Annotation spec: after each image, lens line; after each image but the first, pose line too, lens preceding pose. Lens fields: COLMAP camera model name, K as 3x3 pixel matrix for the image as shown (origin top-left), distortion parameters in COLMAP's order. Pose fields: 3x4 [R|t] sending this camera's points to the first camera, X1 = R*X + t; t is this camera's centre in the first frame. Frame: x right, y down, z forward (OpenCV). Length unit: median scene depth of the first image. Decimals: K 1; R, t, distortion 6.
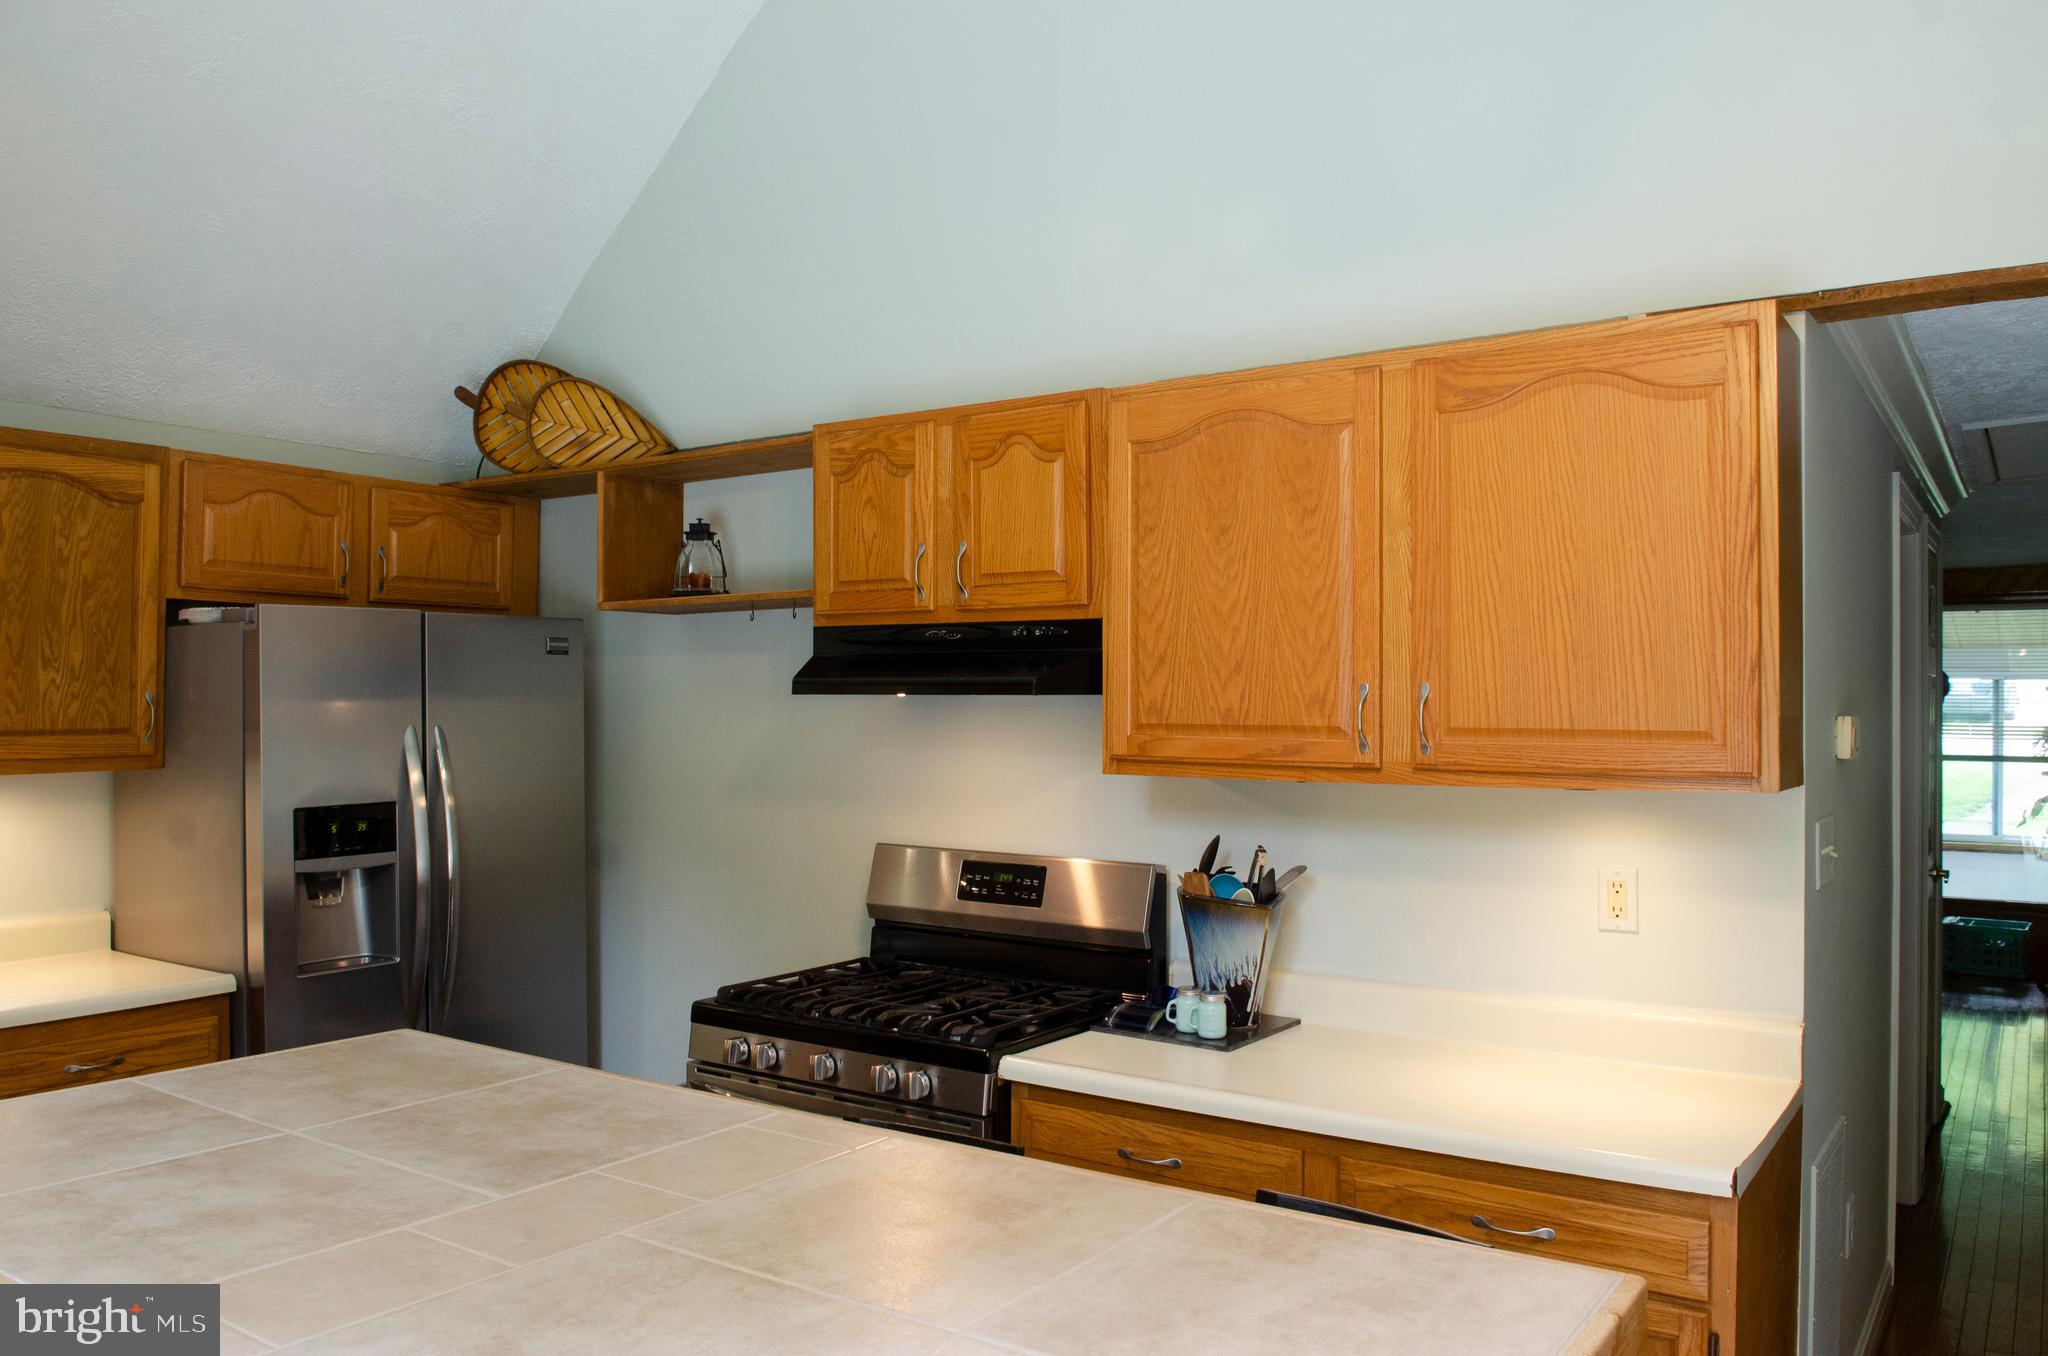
lens RADIAL K [[1518.0, 0, 1014.5], [0, 1518.0, 686.4], [0, 0, 1]] dist [-0.026599, -0.028810]
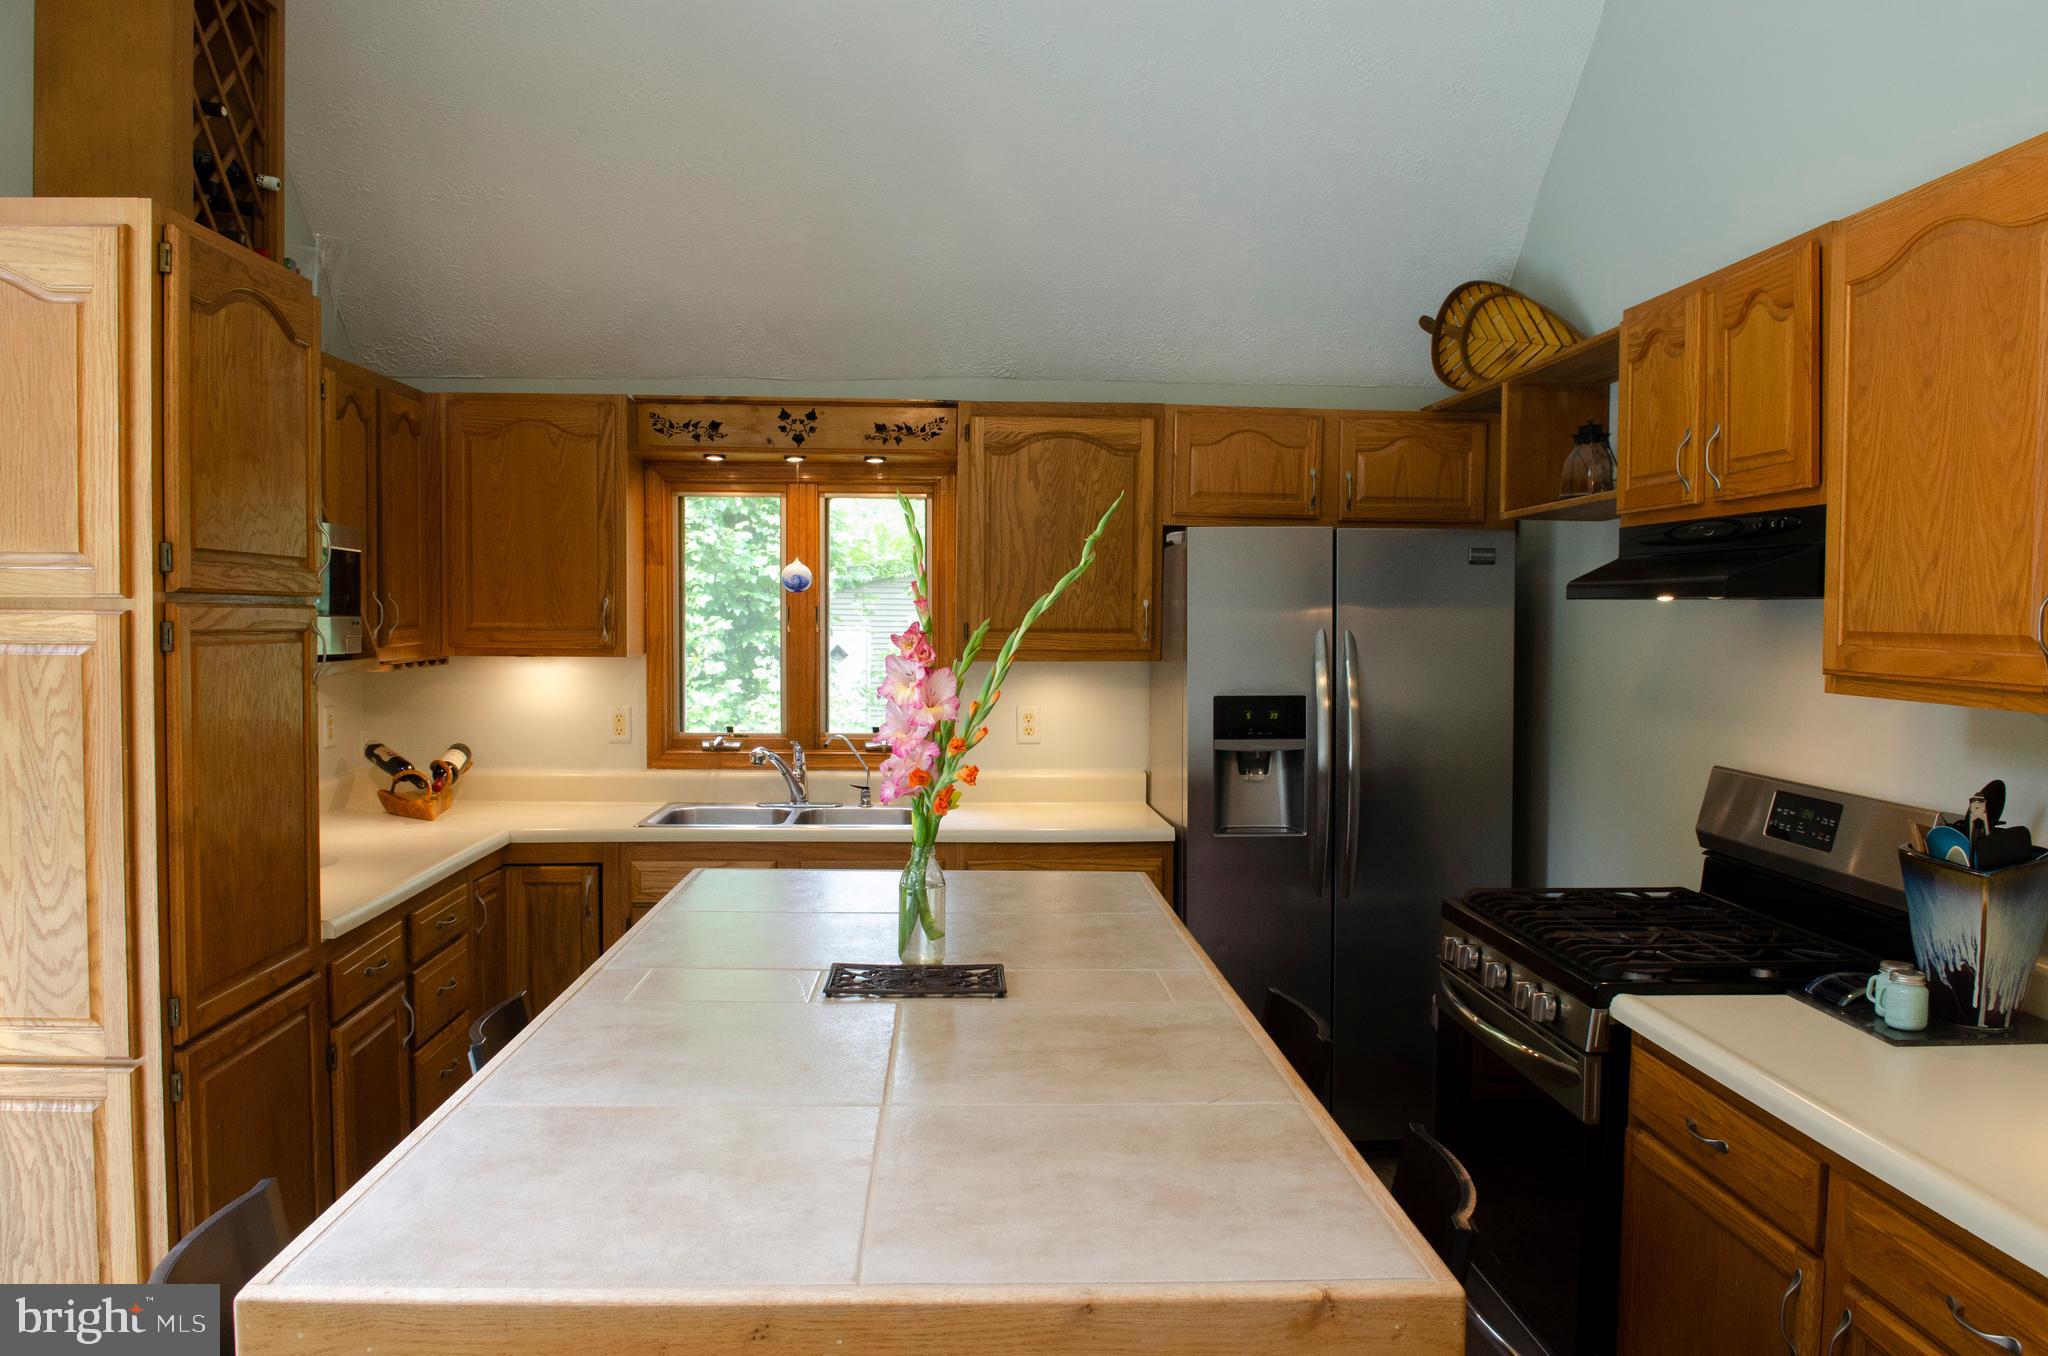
lens RADIAL K [[1518.0, 0, 1027.7], [0, 1518.0, 680.2], [0, 0, 1]] dist [-0.026599, -0.028810]
pose [[0.615238, 0.037471, -0.787450, 0.393514], [-0.000300, 0.998881, 0.047297, 0.011129], [0.788341, -0.028863, 0.614561, 0.140114]]
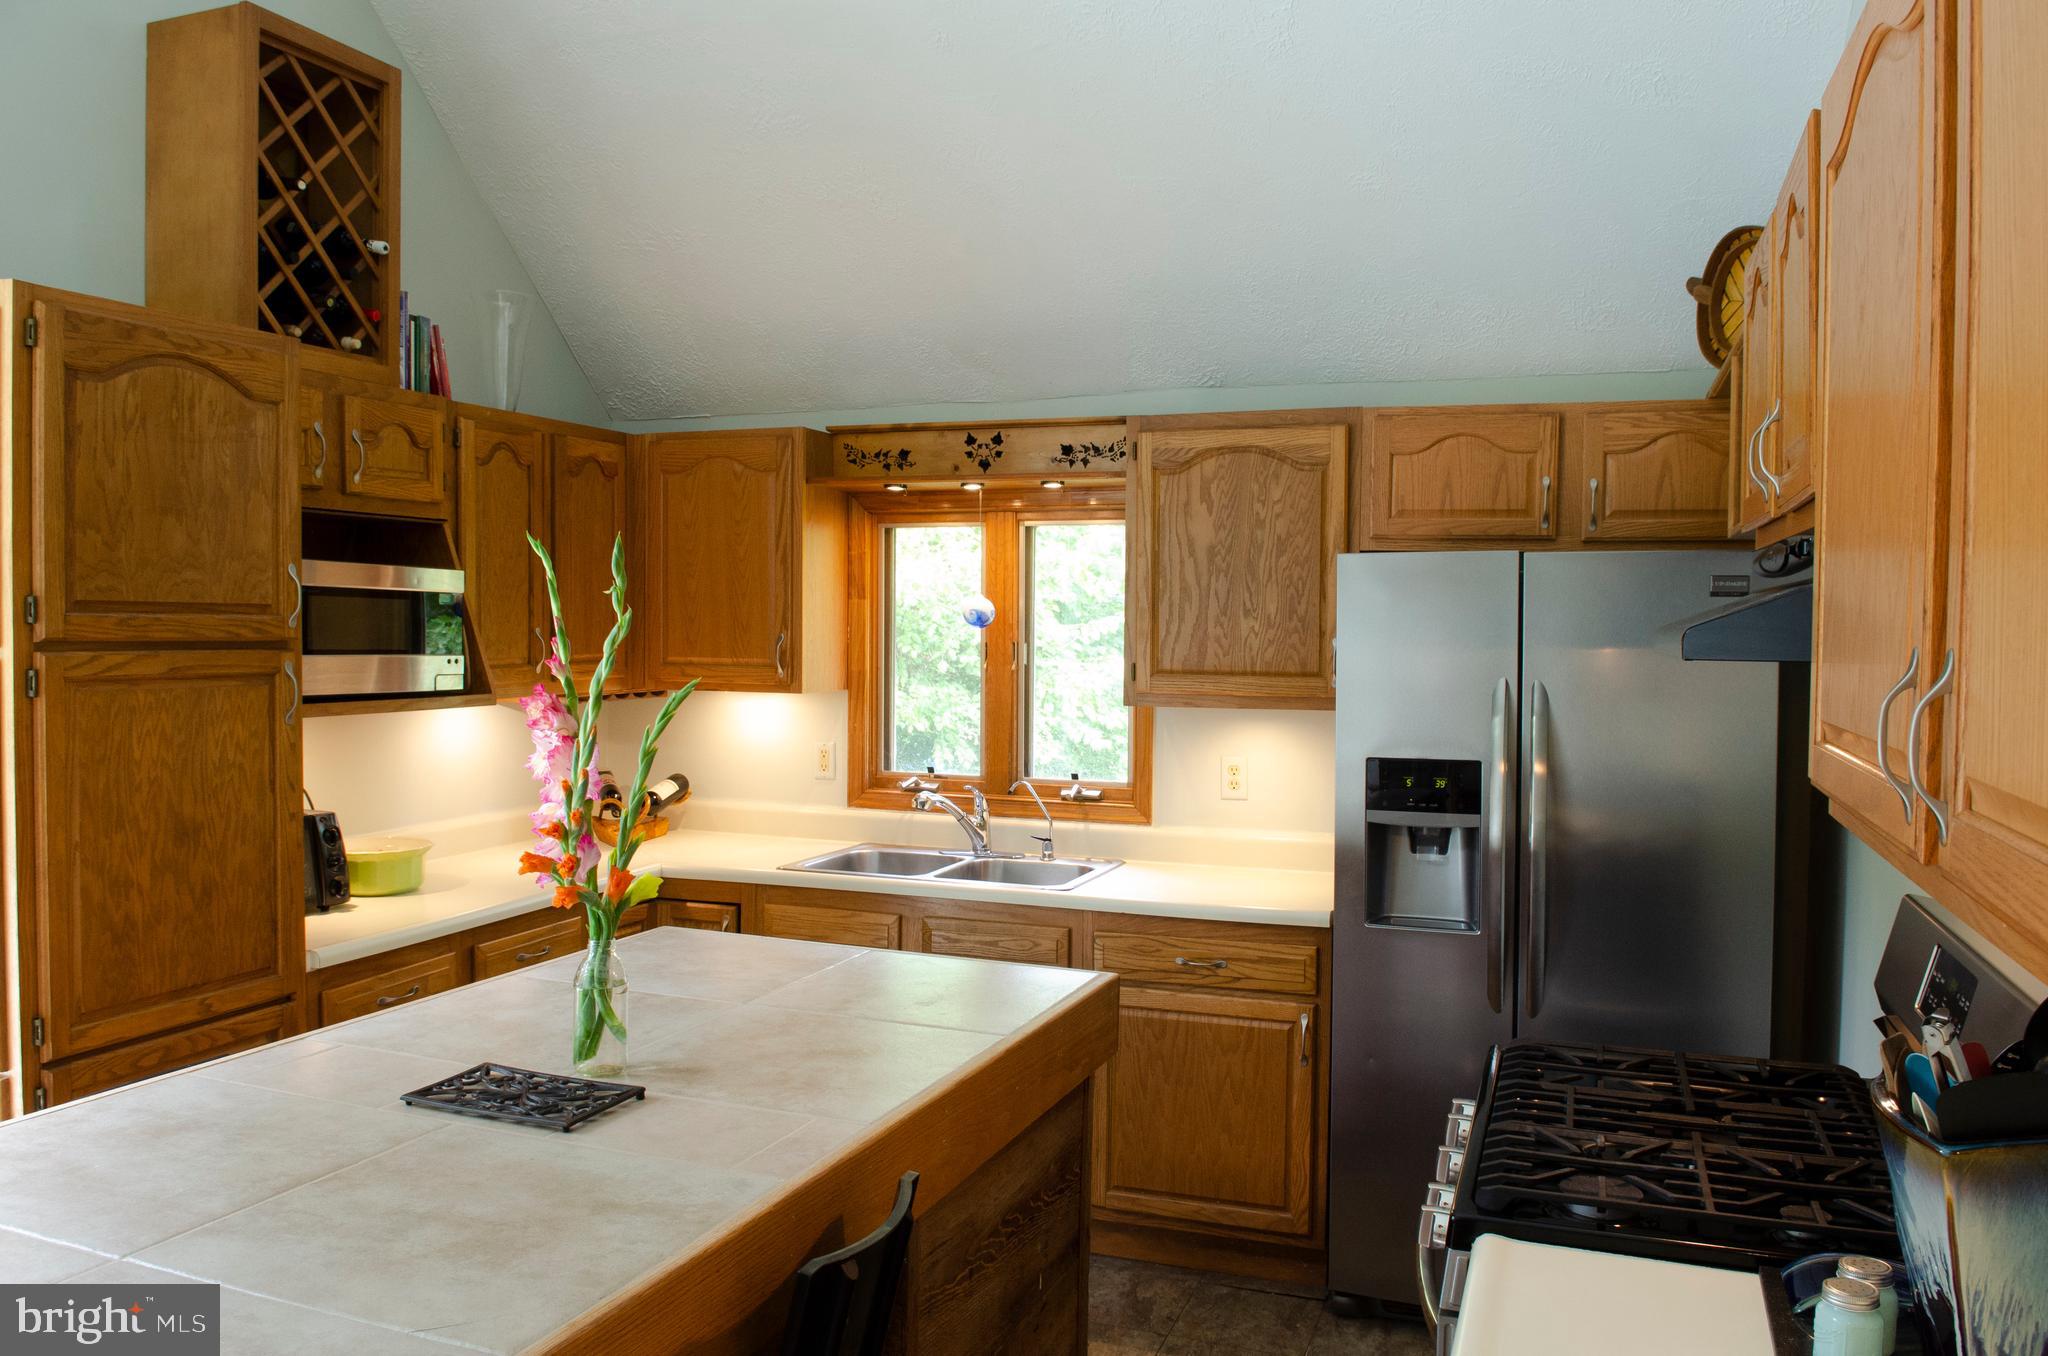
lens RADIAL K [[1518.0, 0, 1028.6], [0, 1518.0, 681.4], [0, 0, 1]] dist [-0.026599, -0.028810]
pose [[0.251557, 0.036674, -0.967148, 0.444030], [-0.003123, 0.999307, 0.037081, -0.005942], [0.967838, -0.006307, 0.251497, 0.542750]]
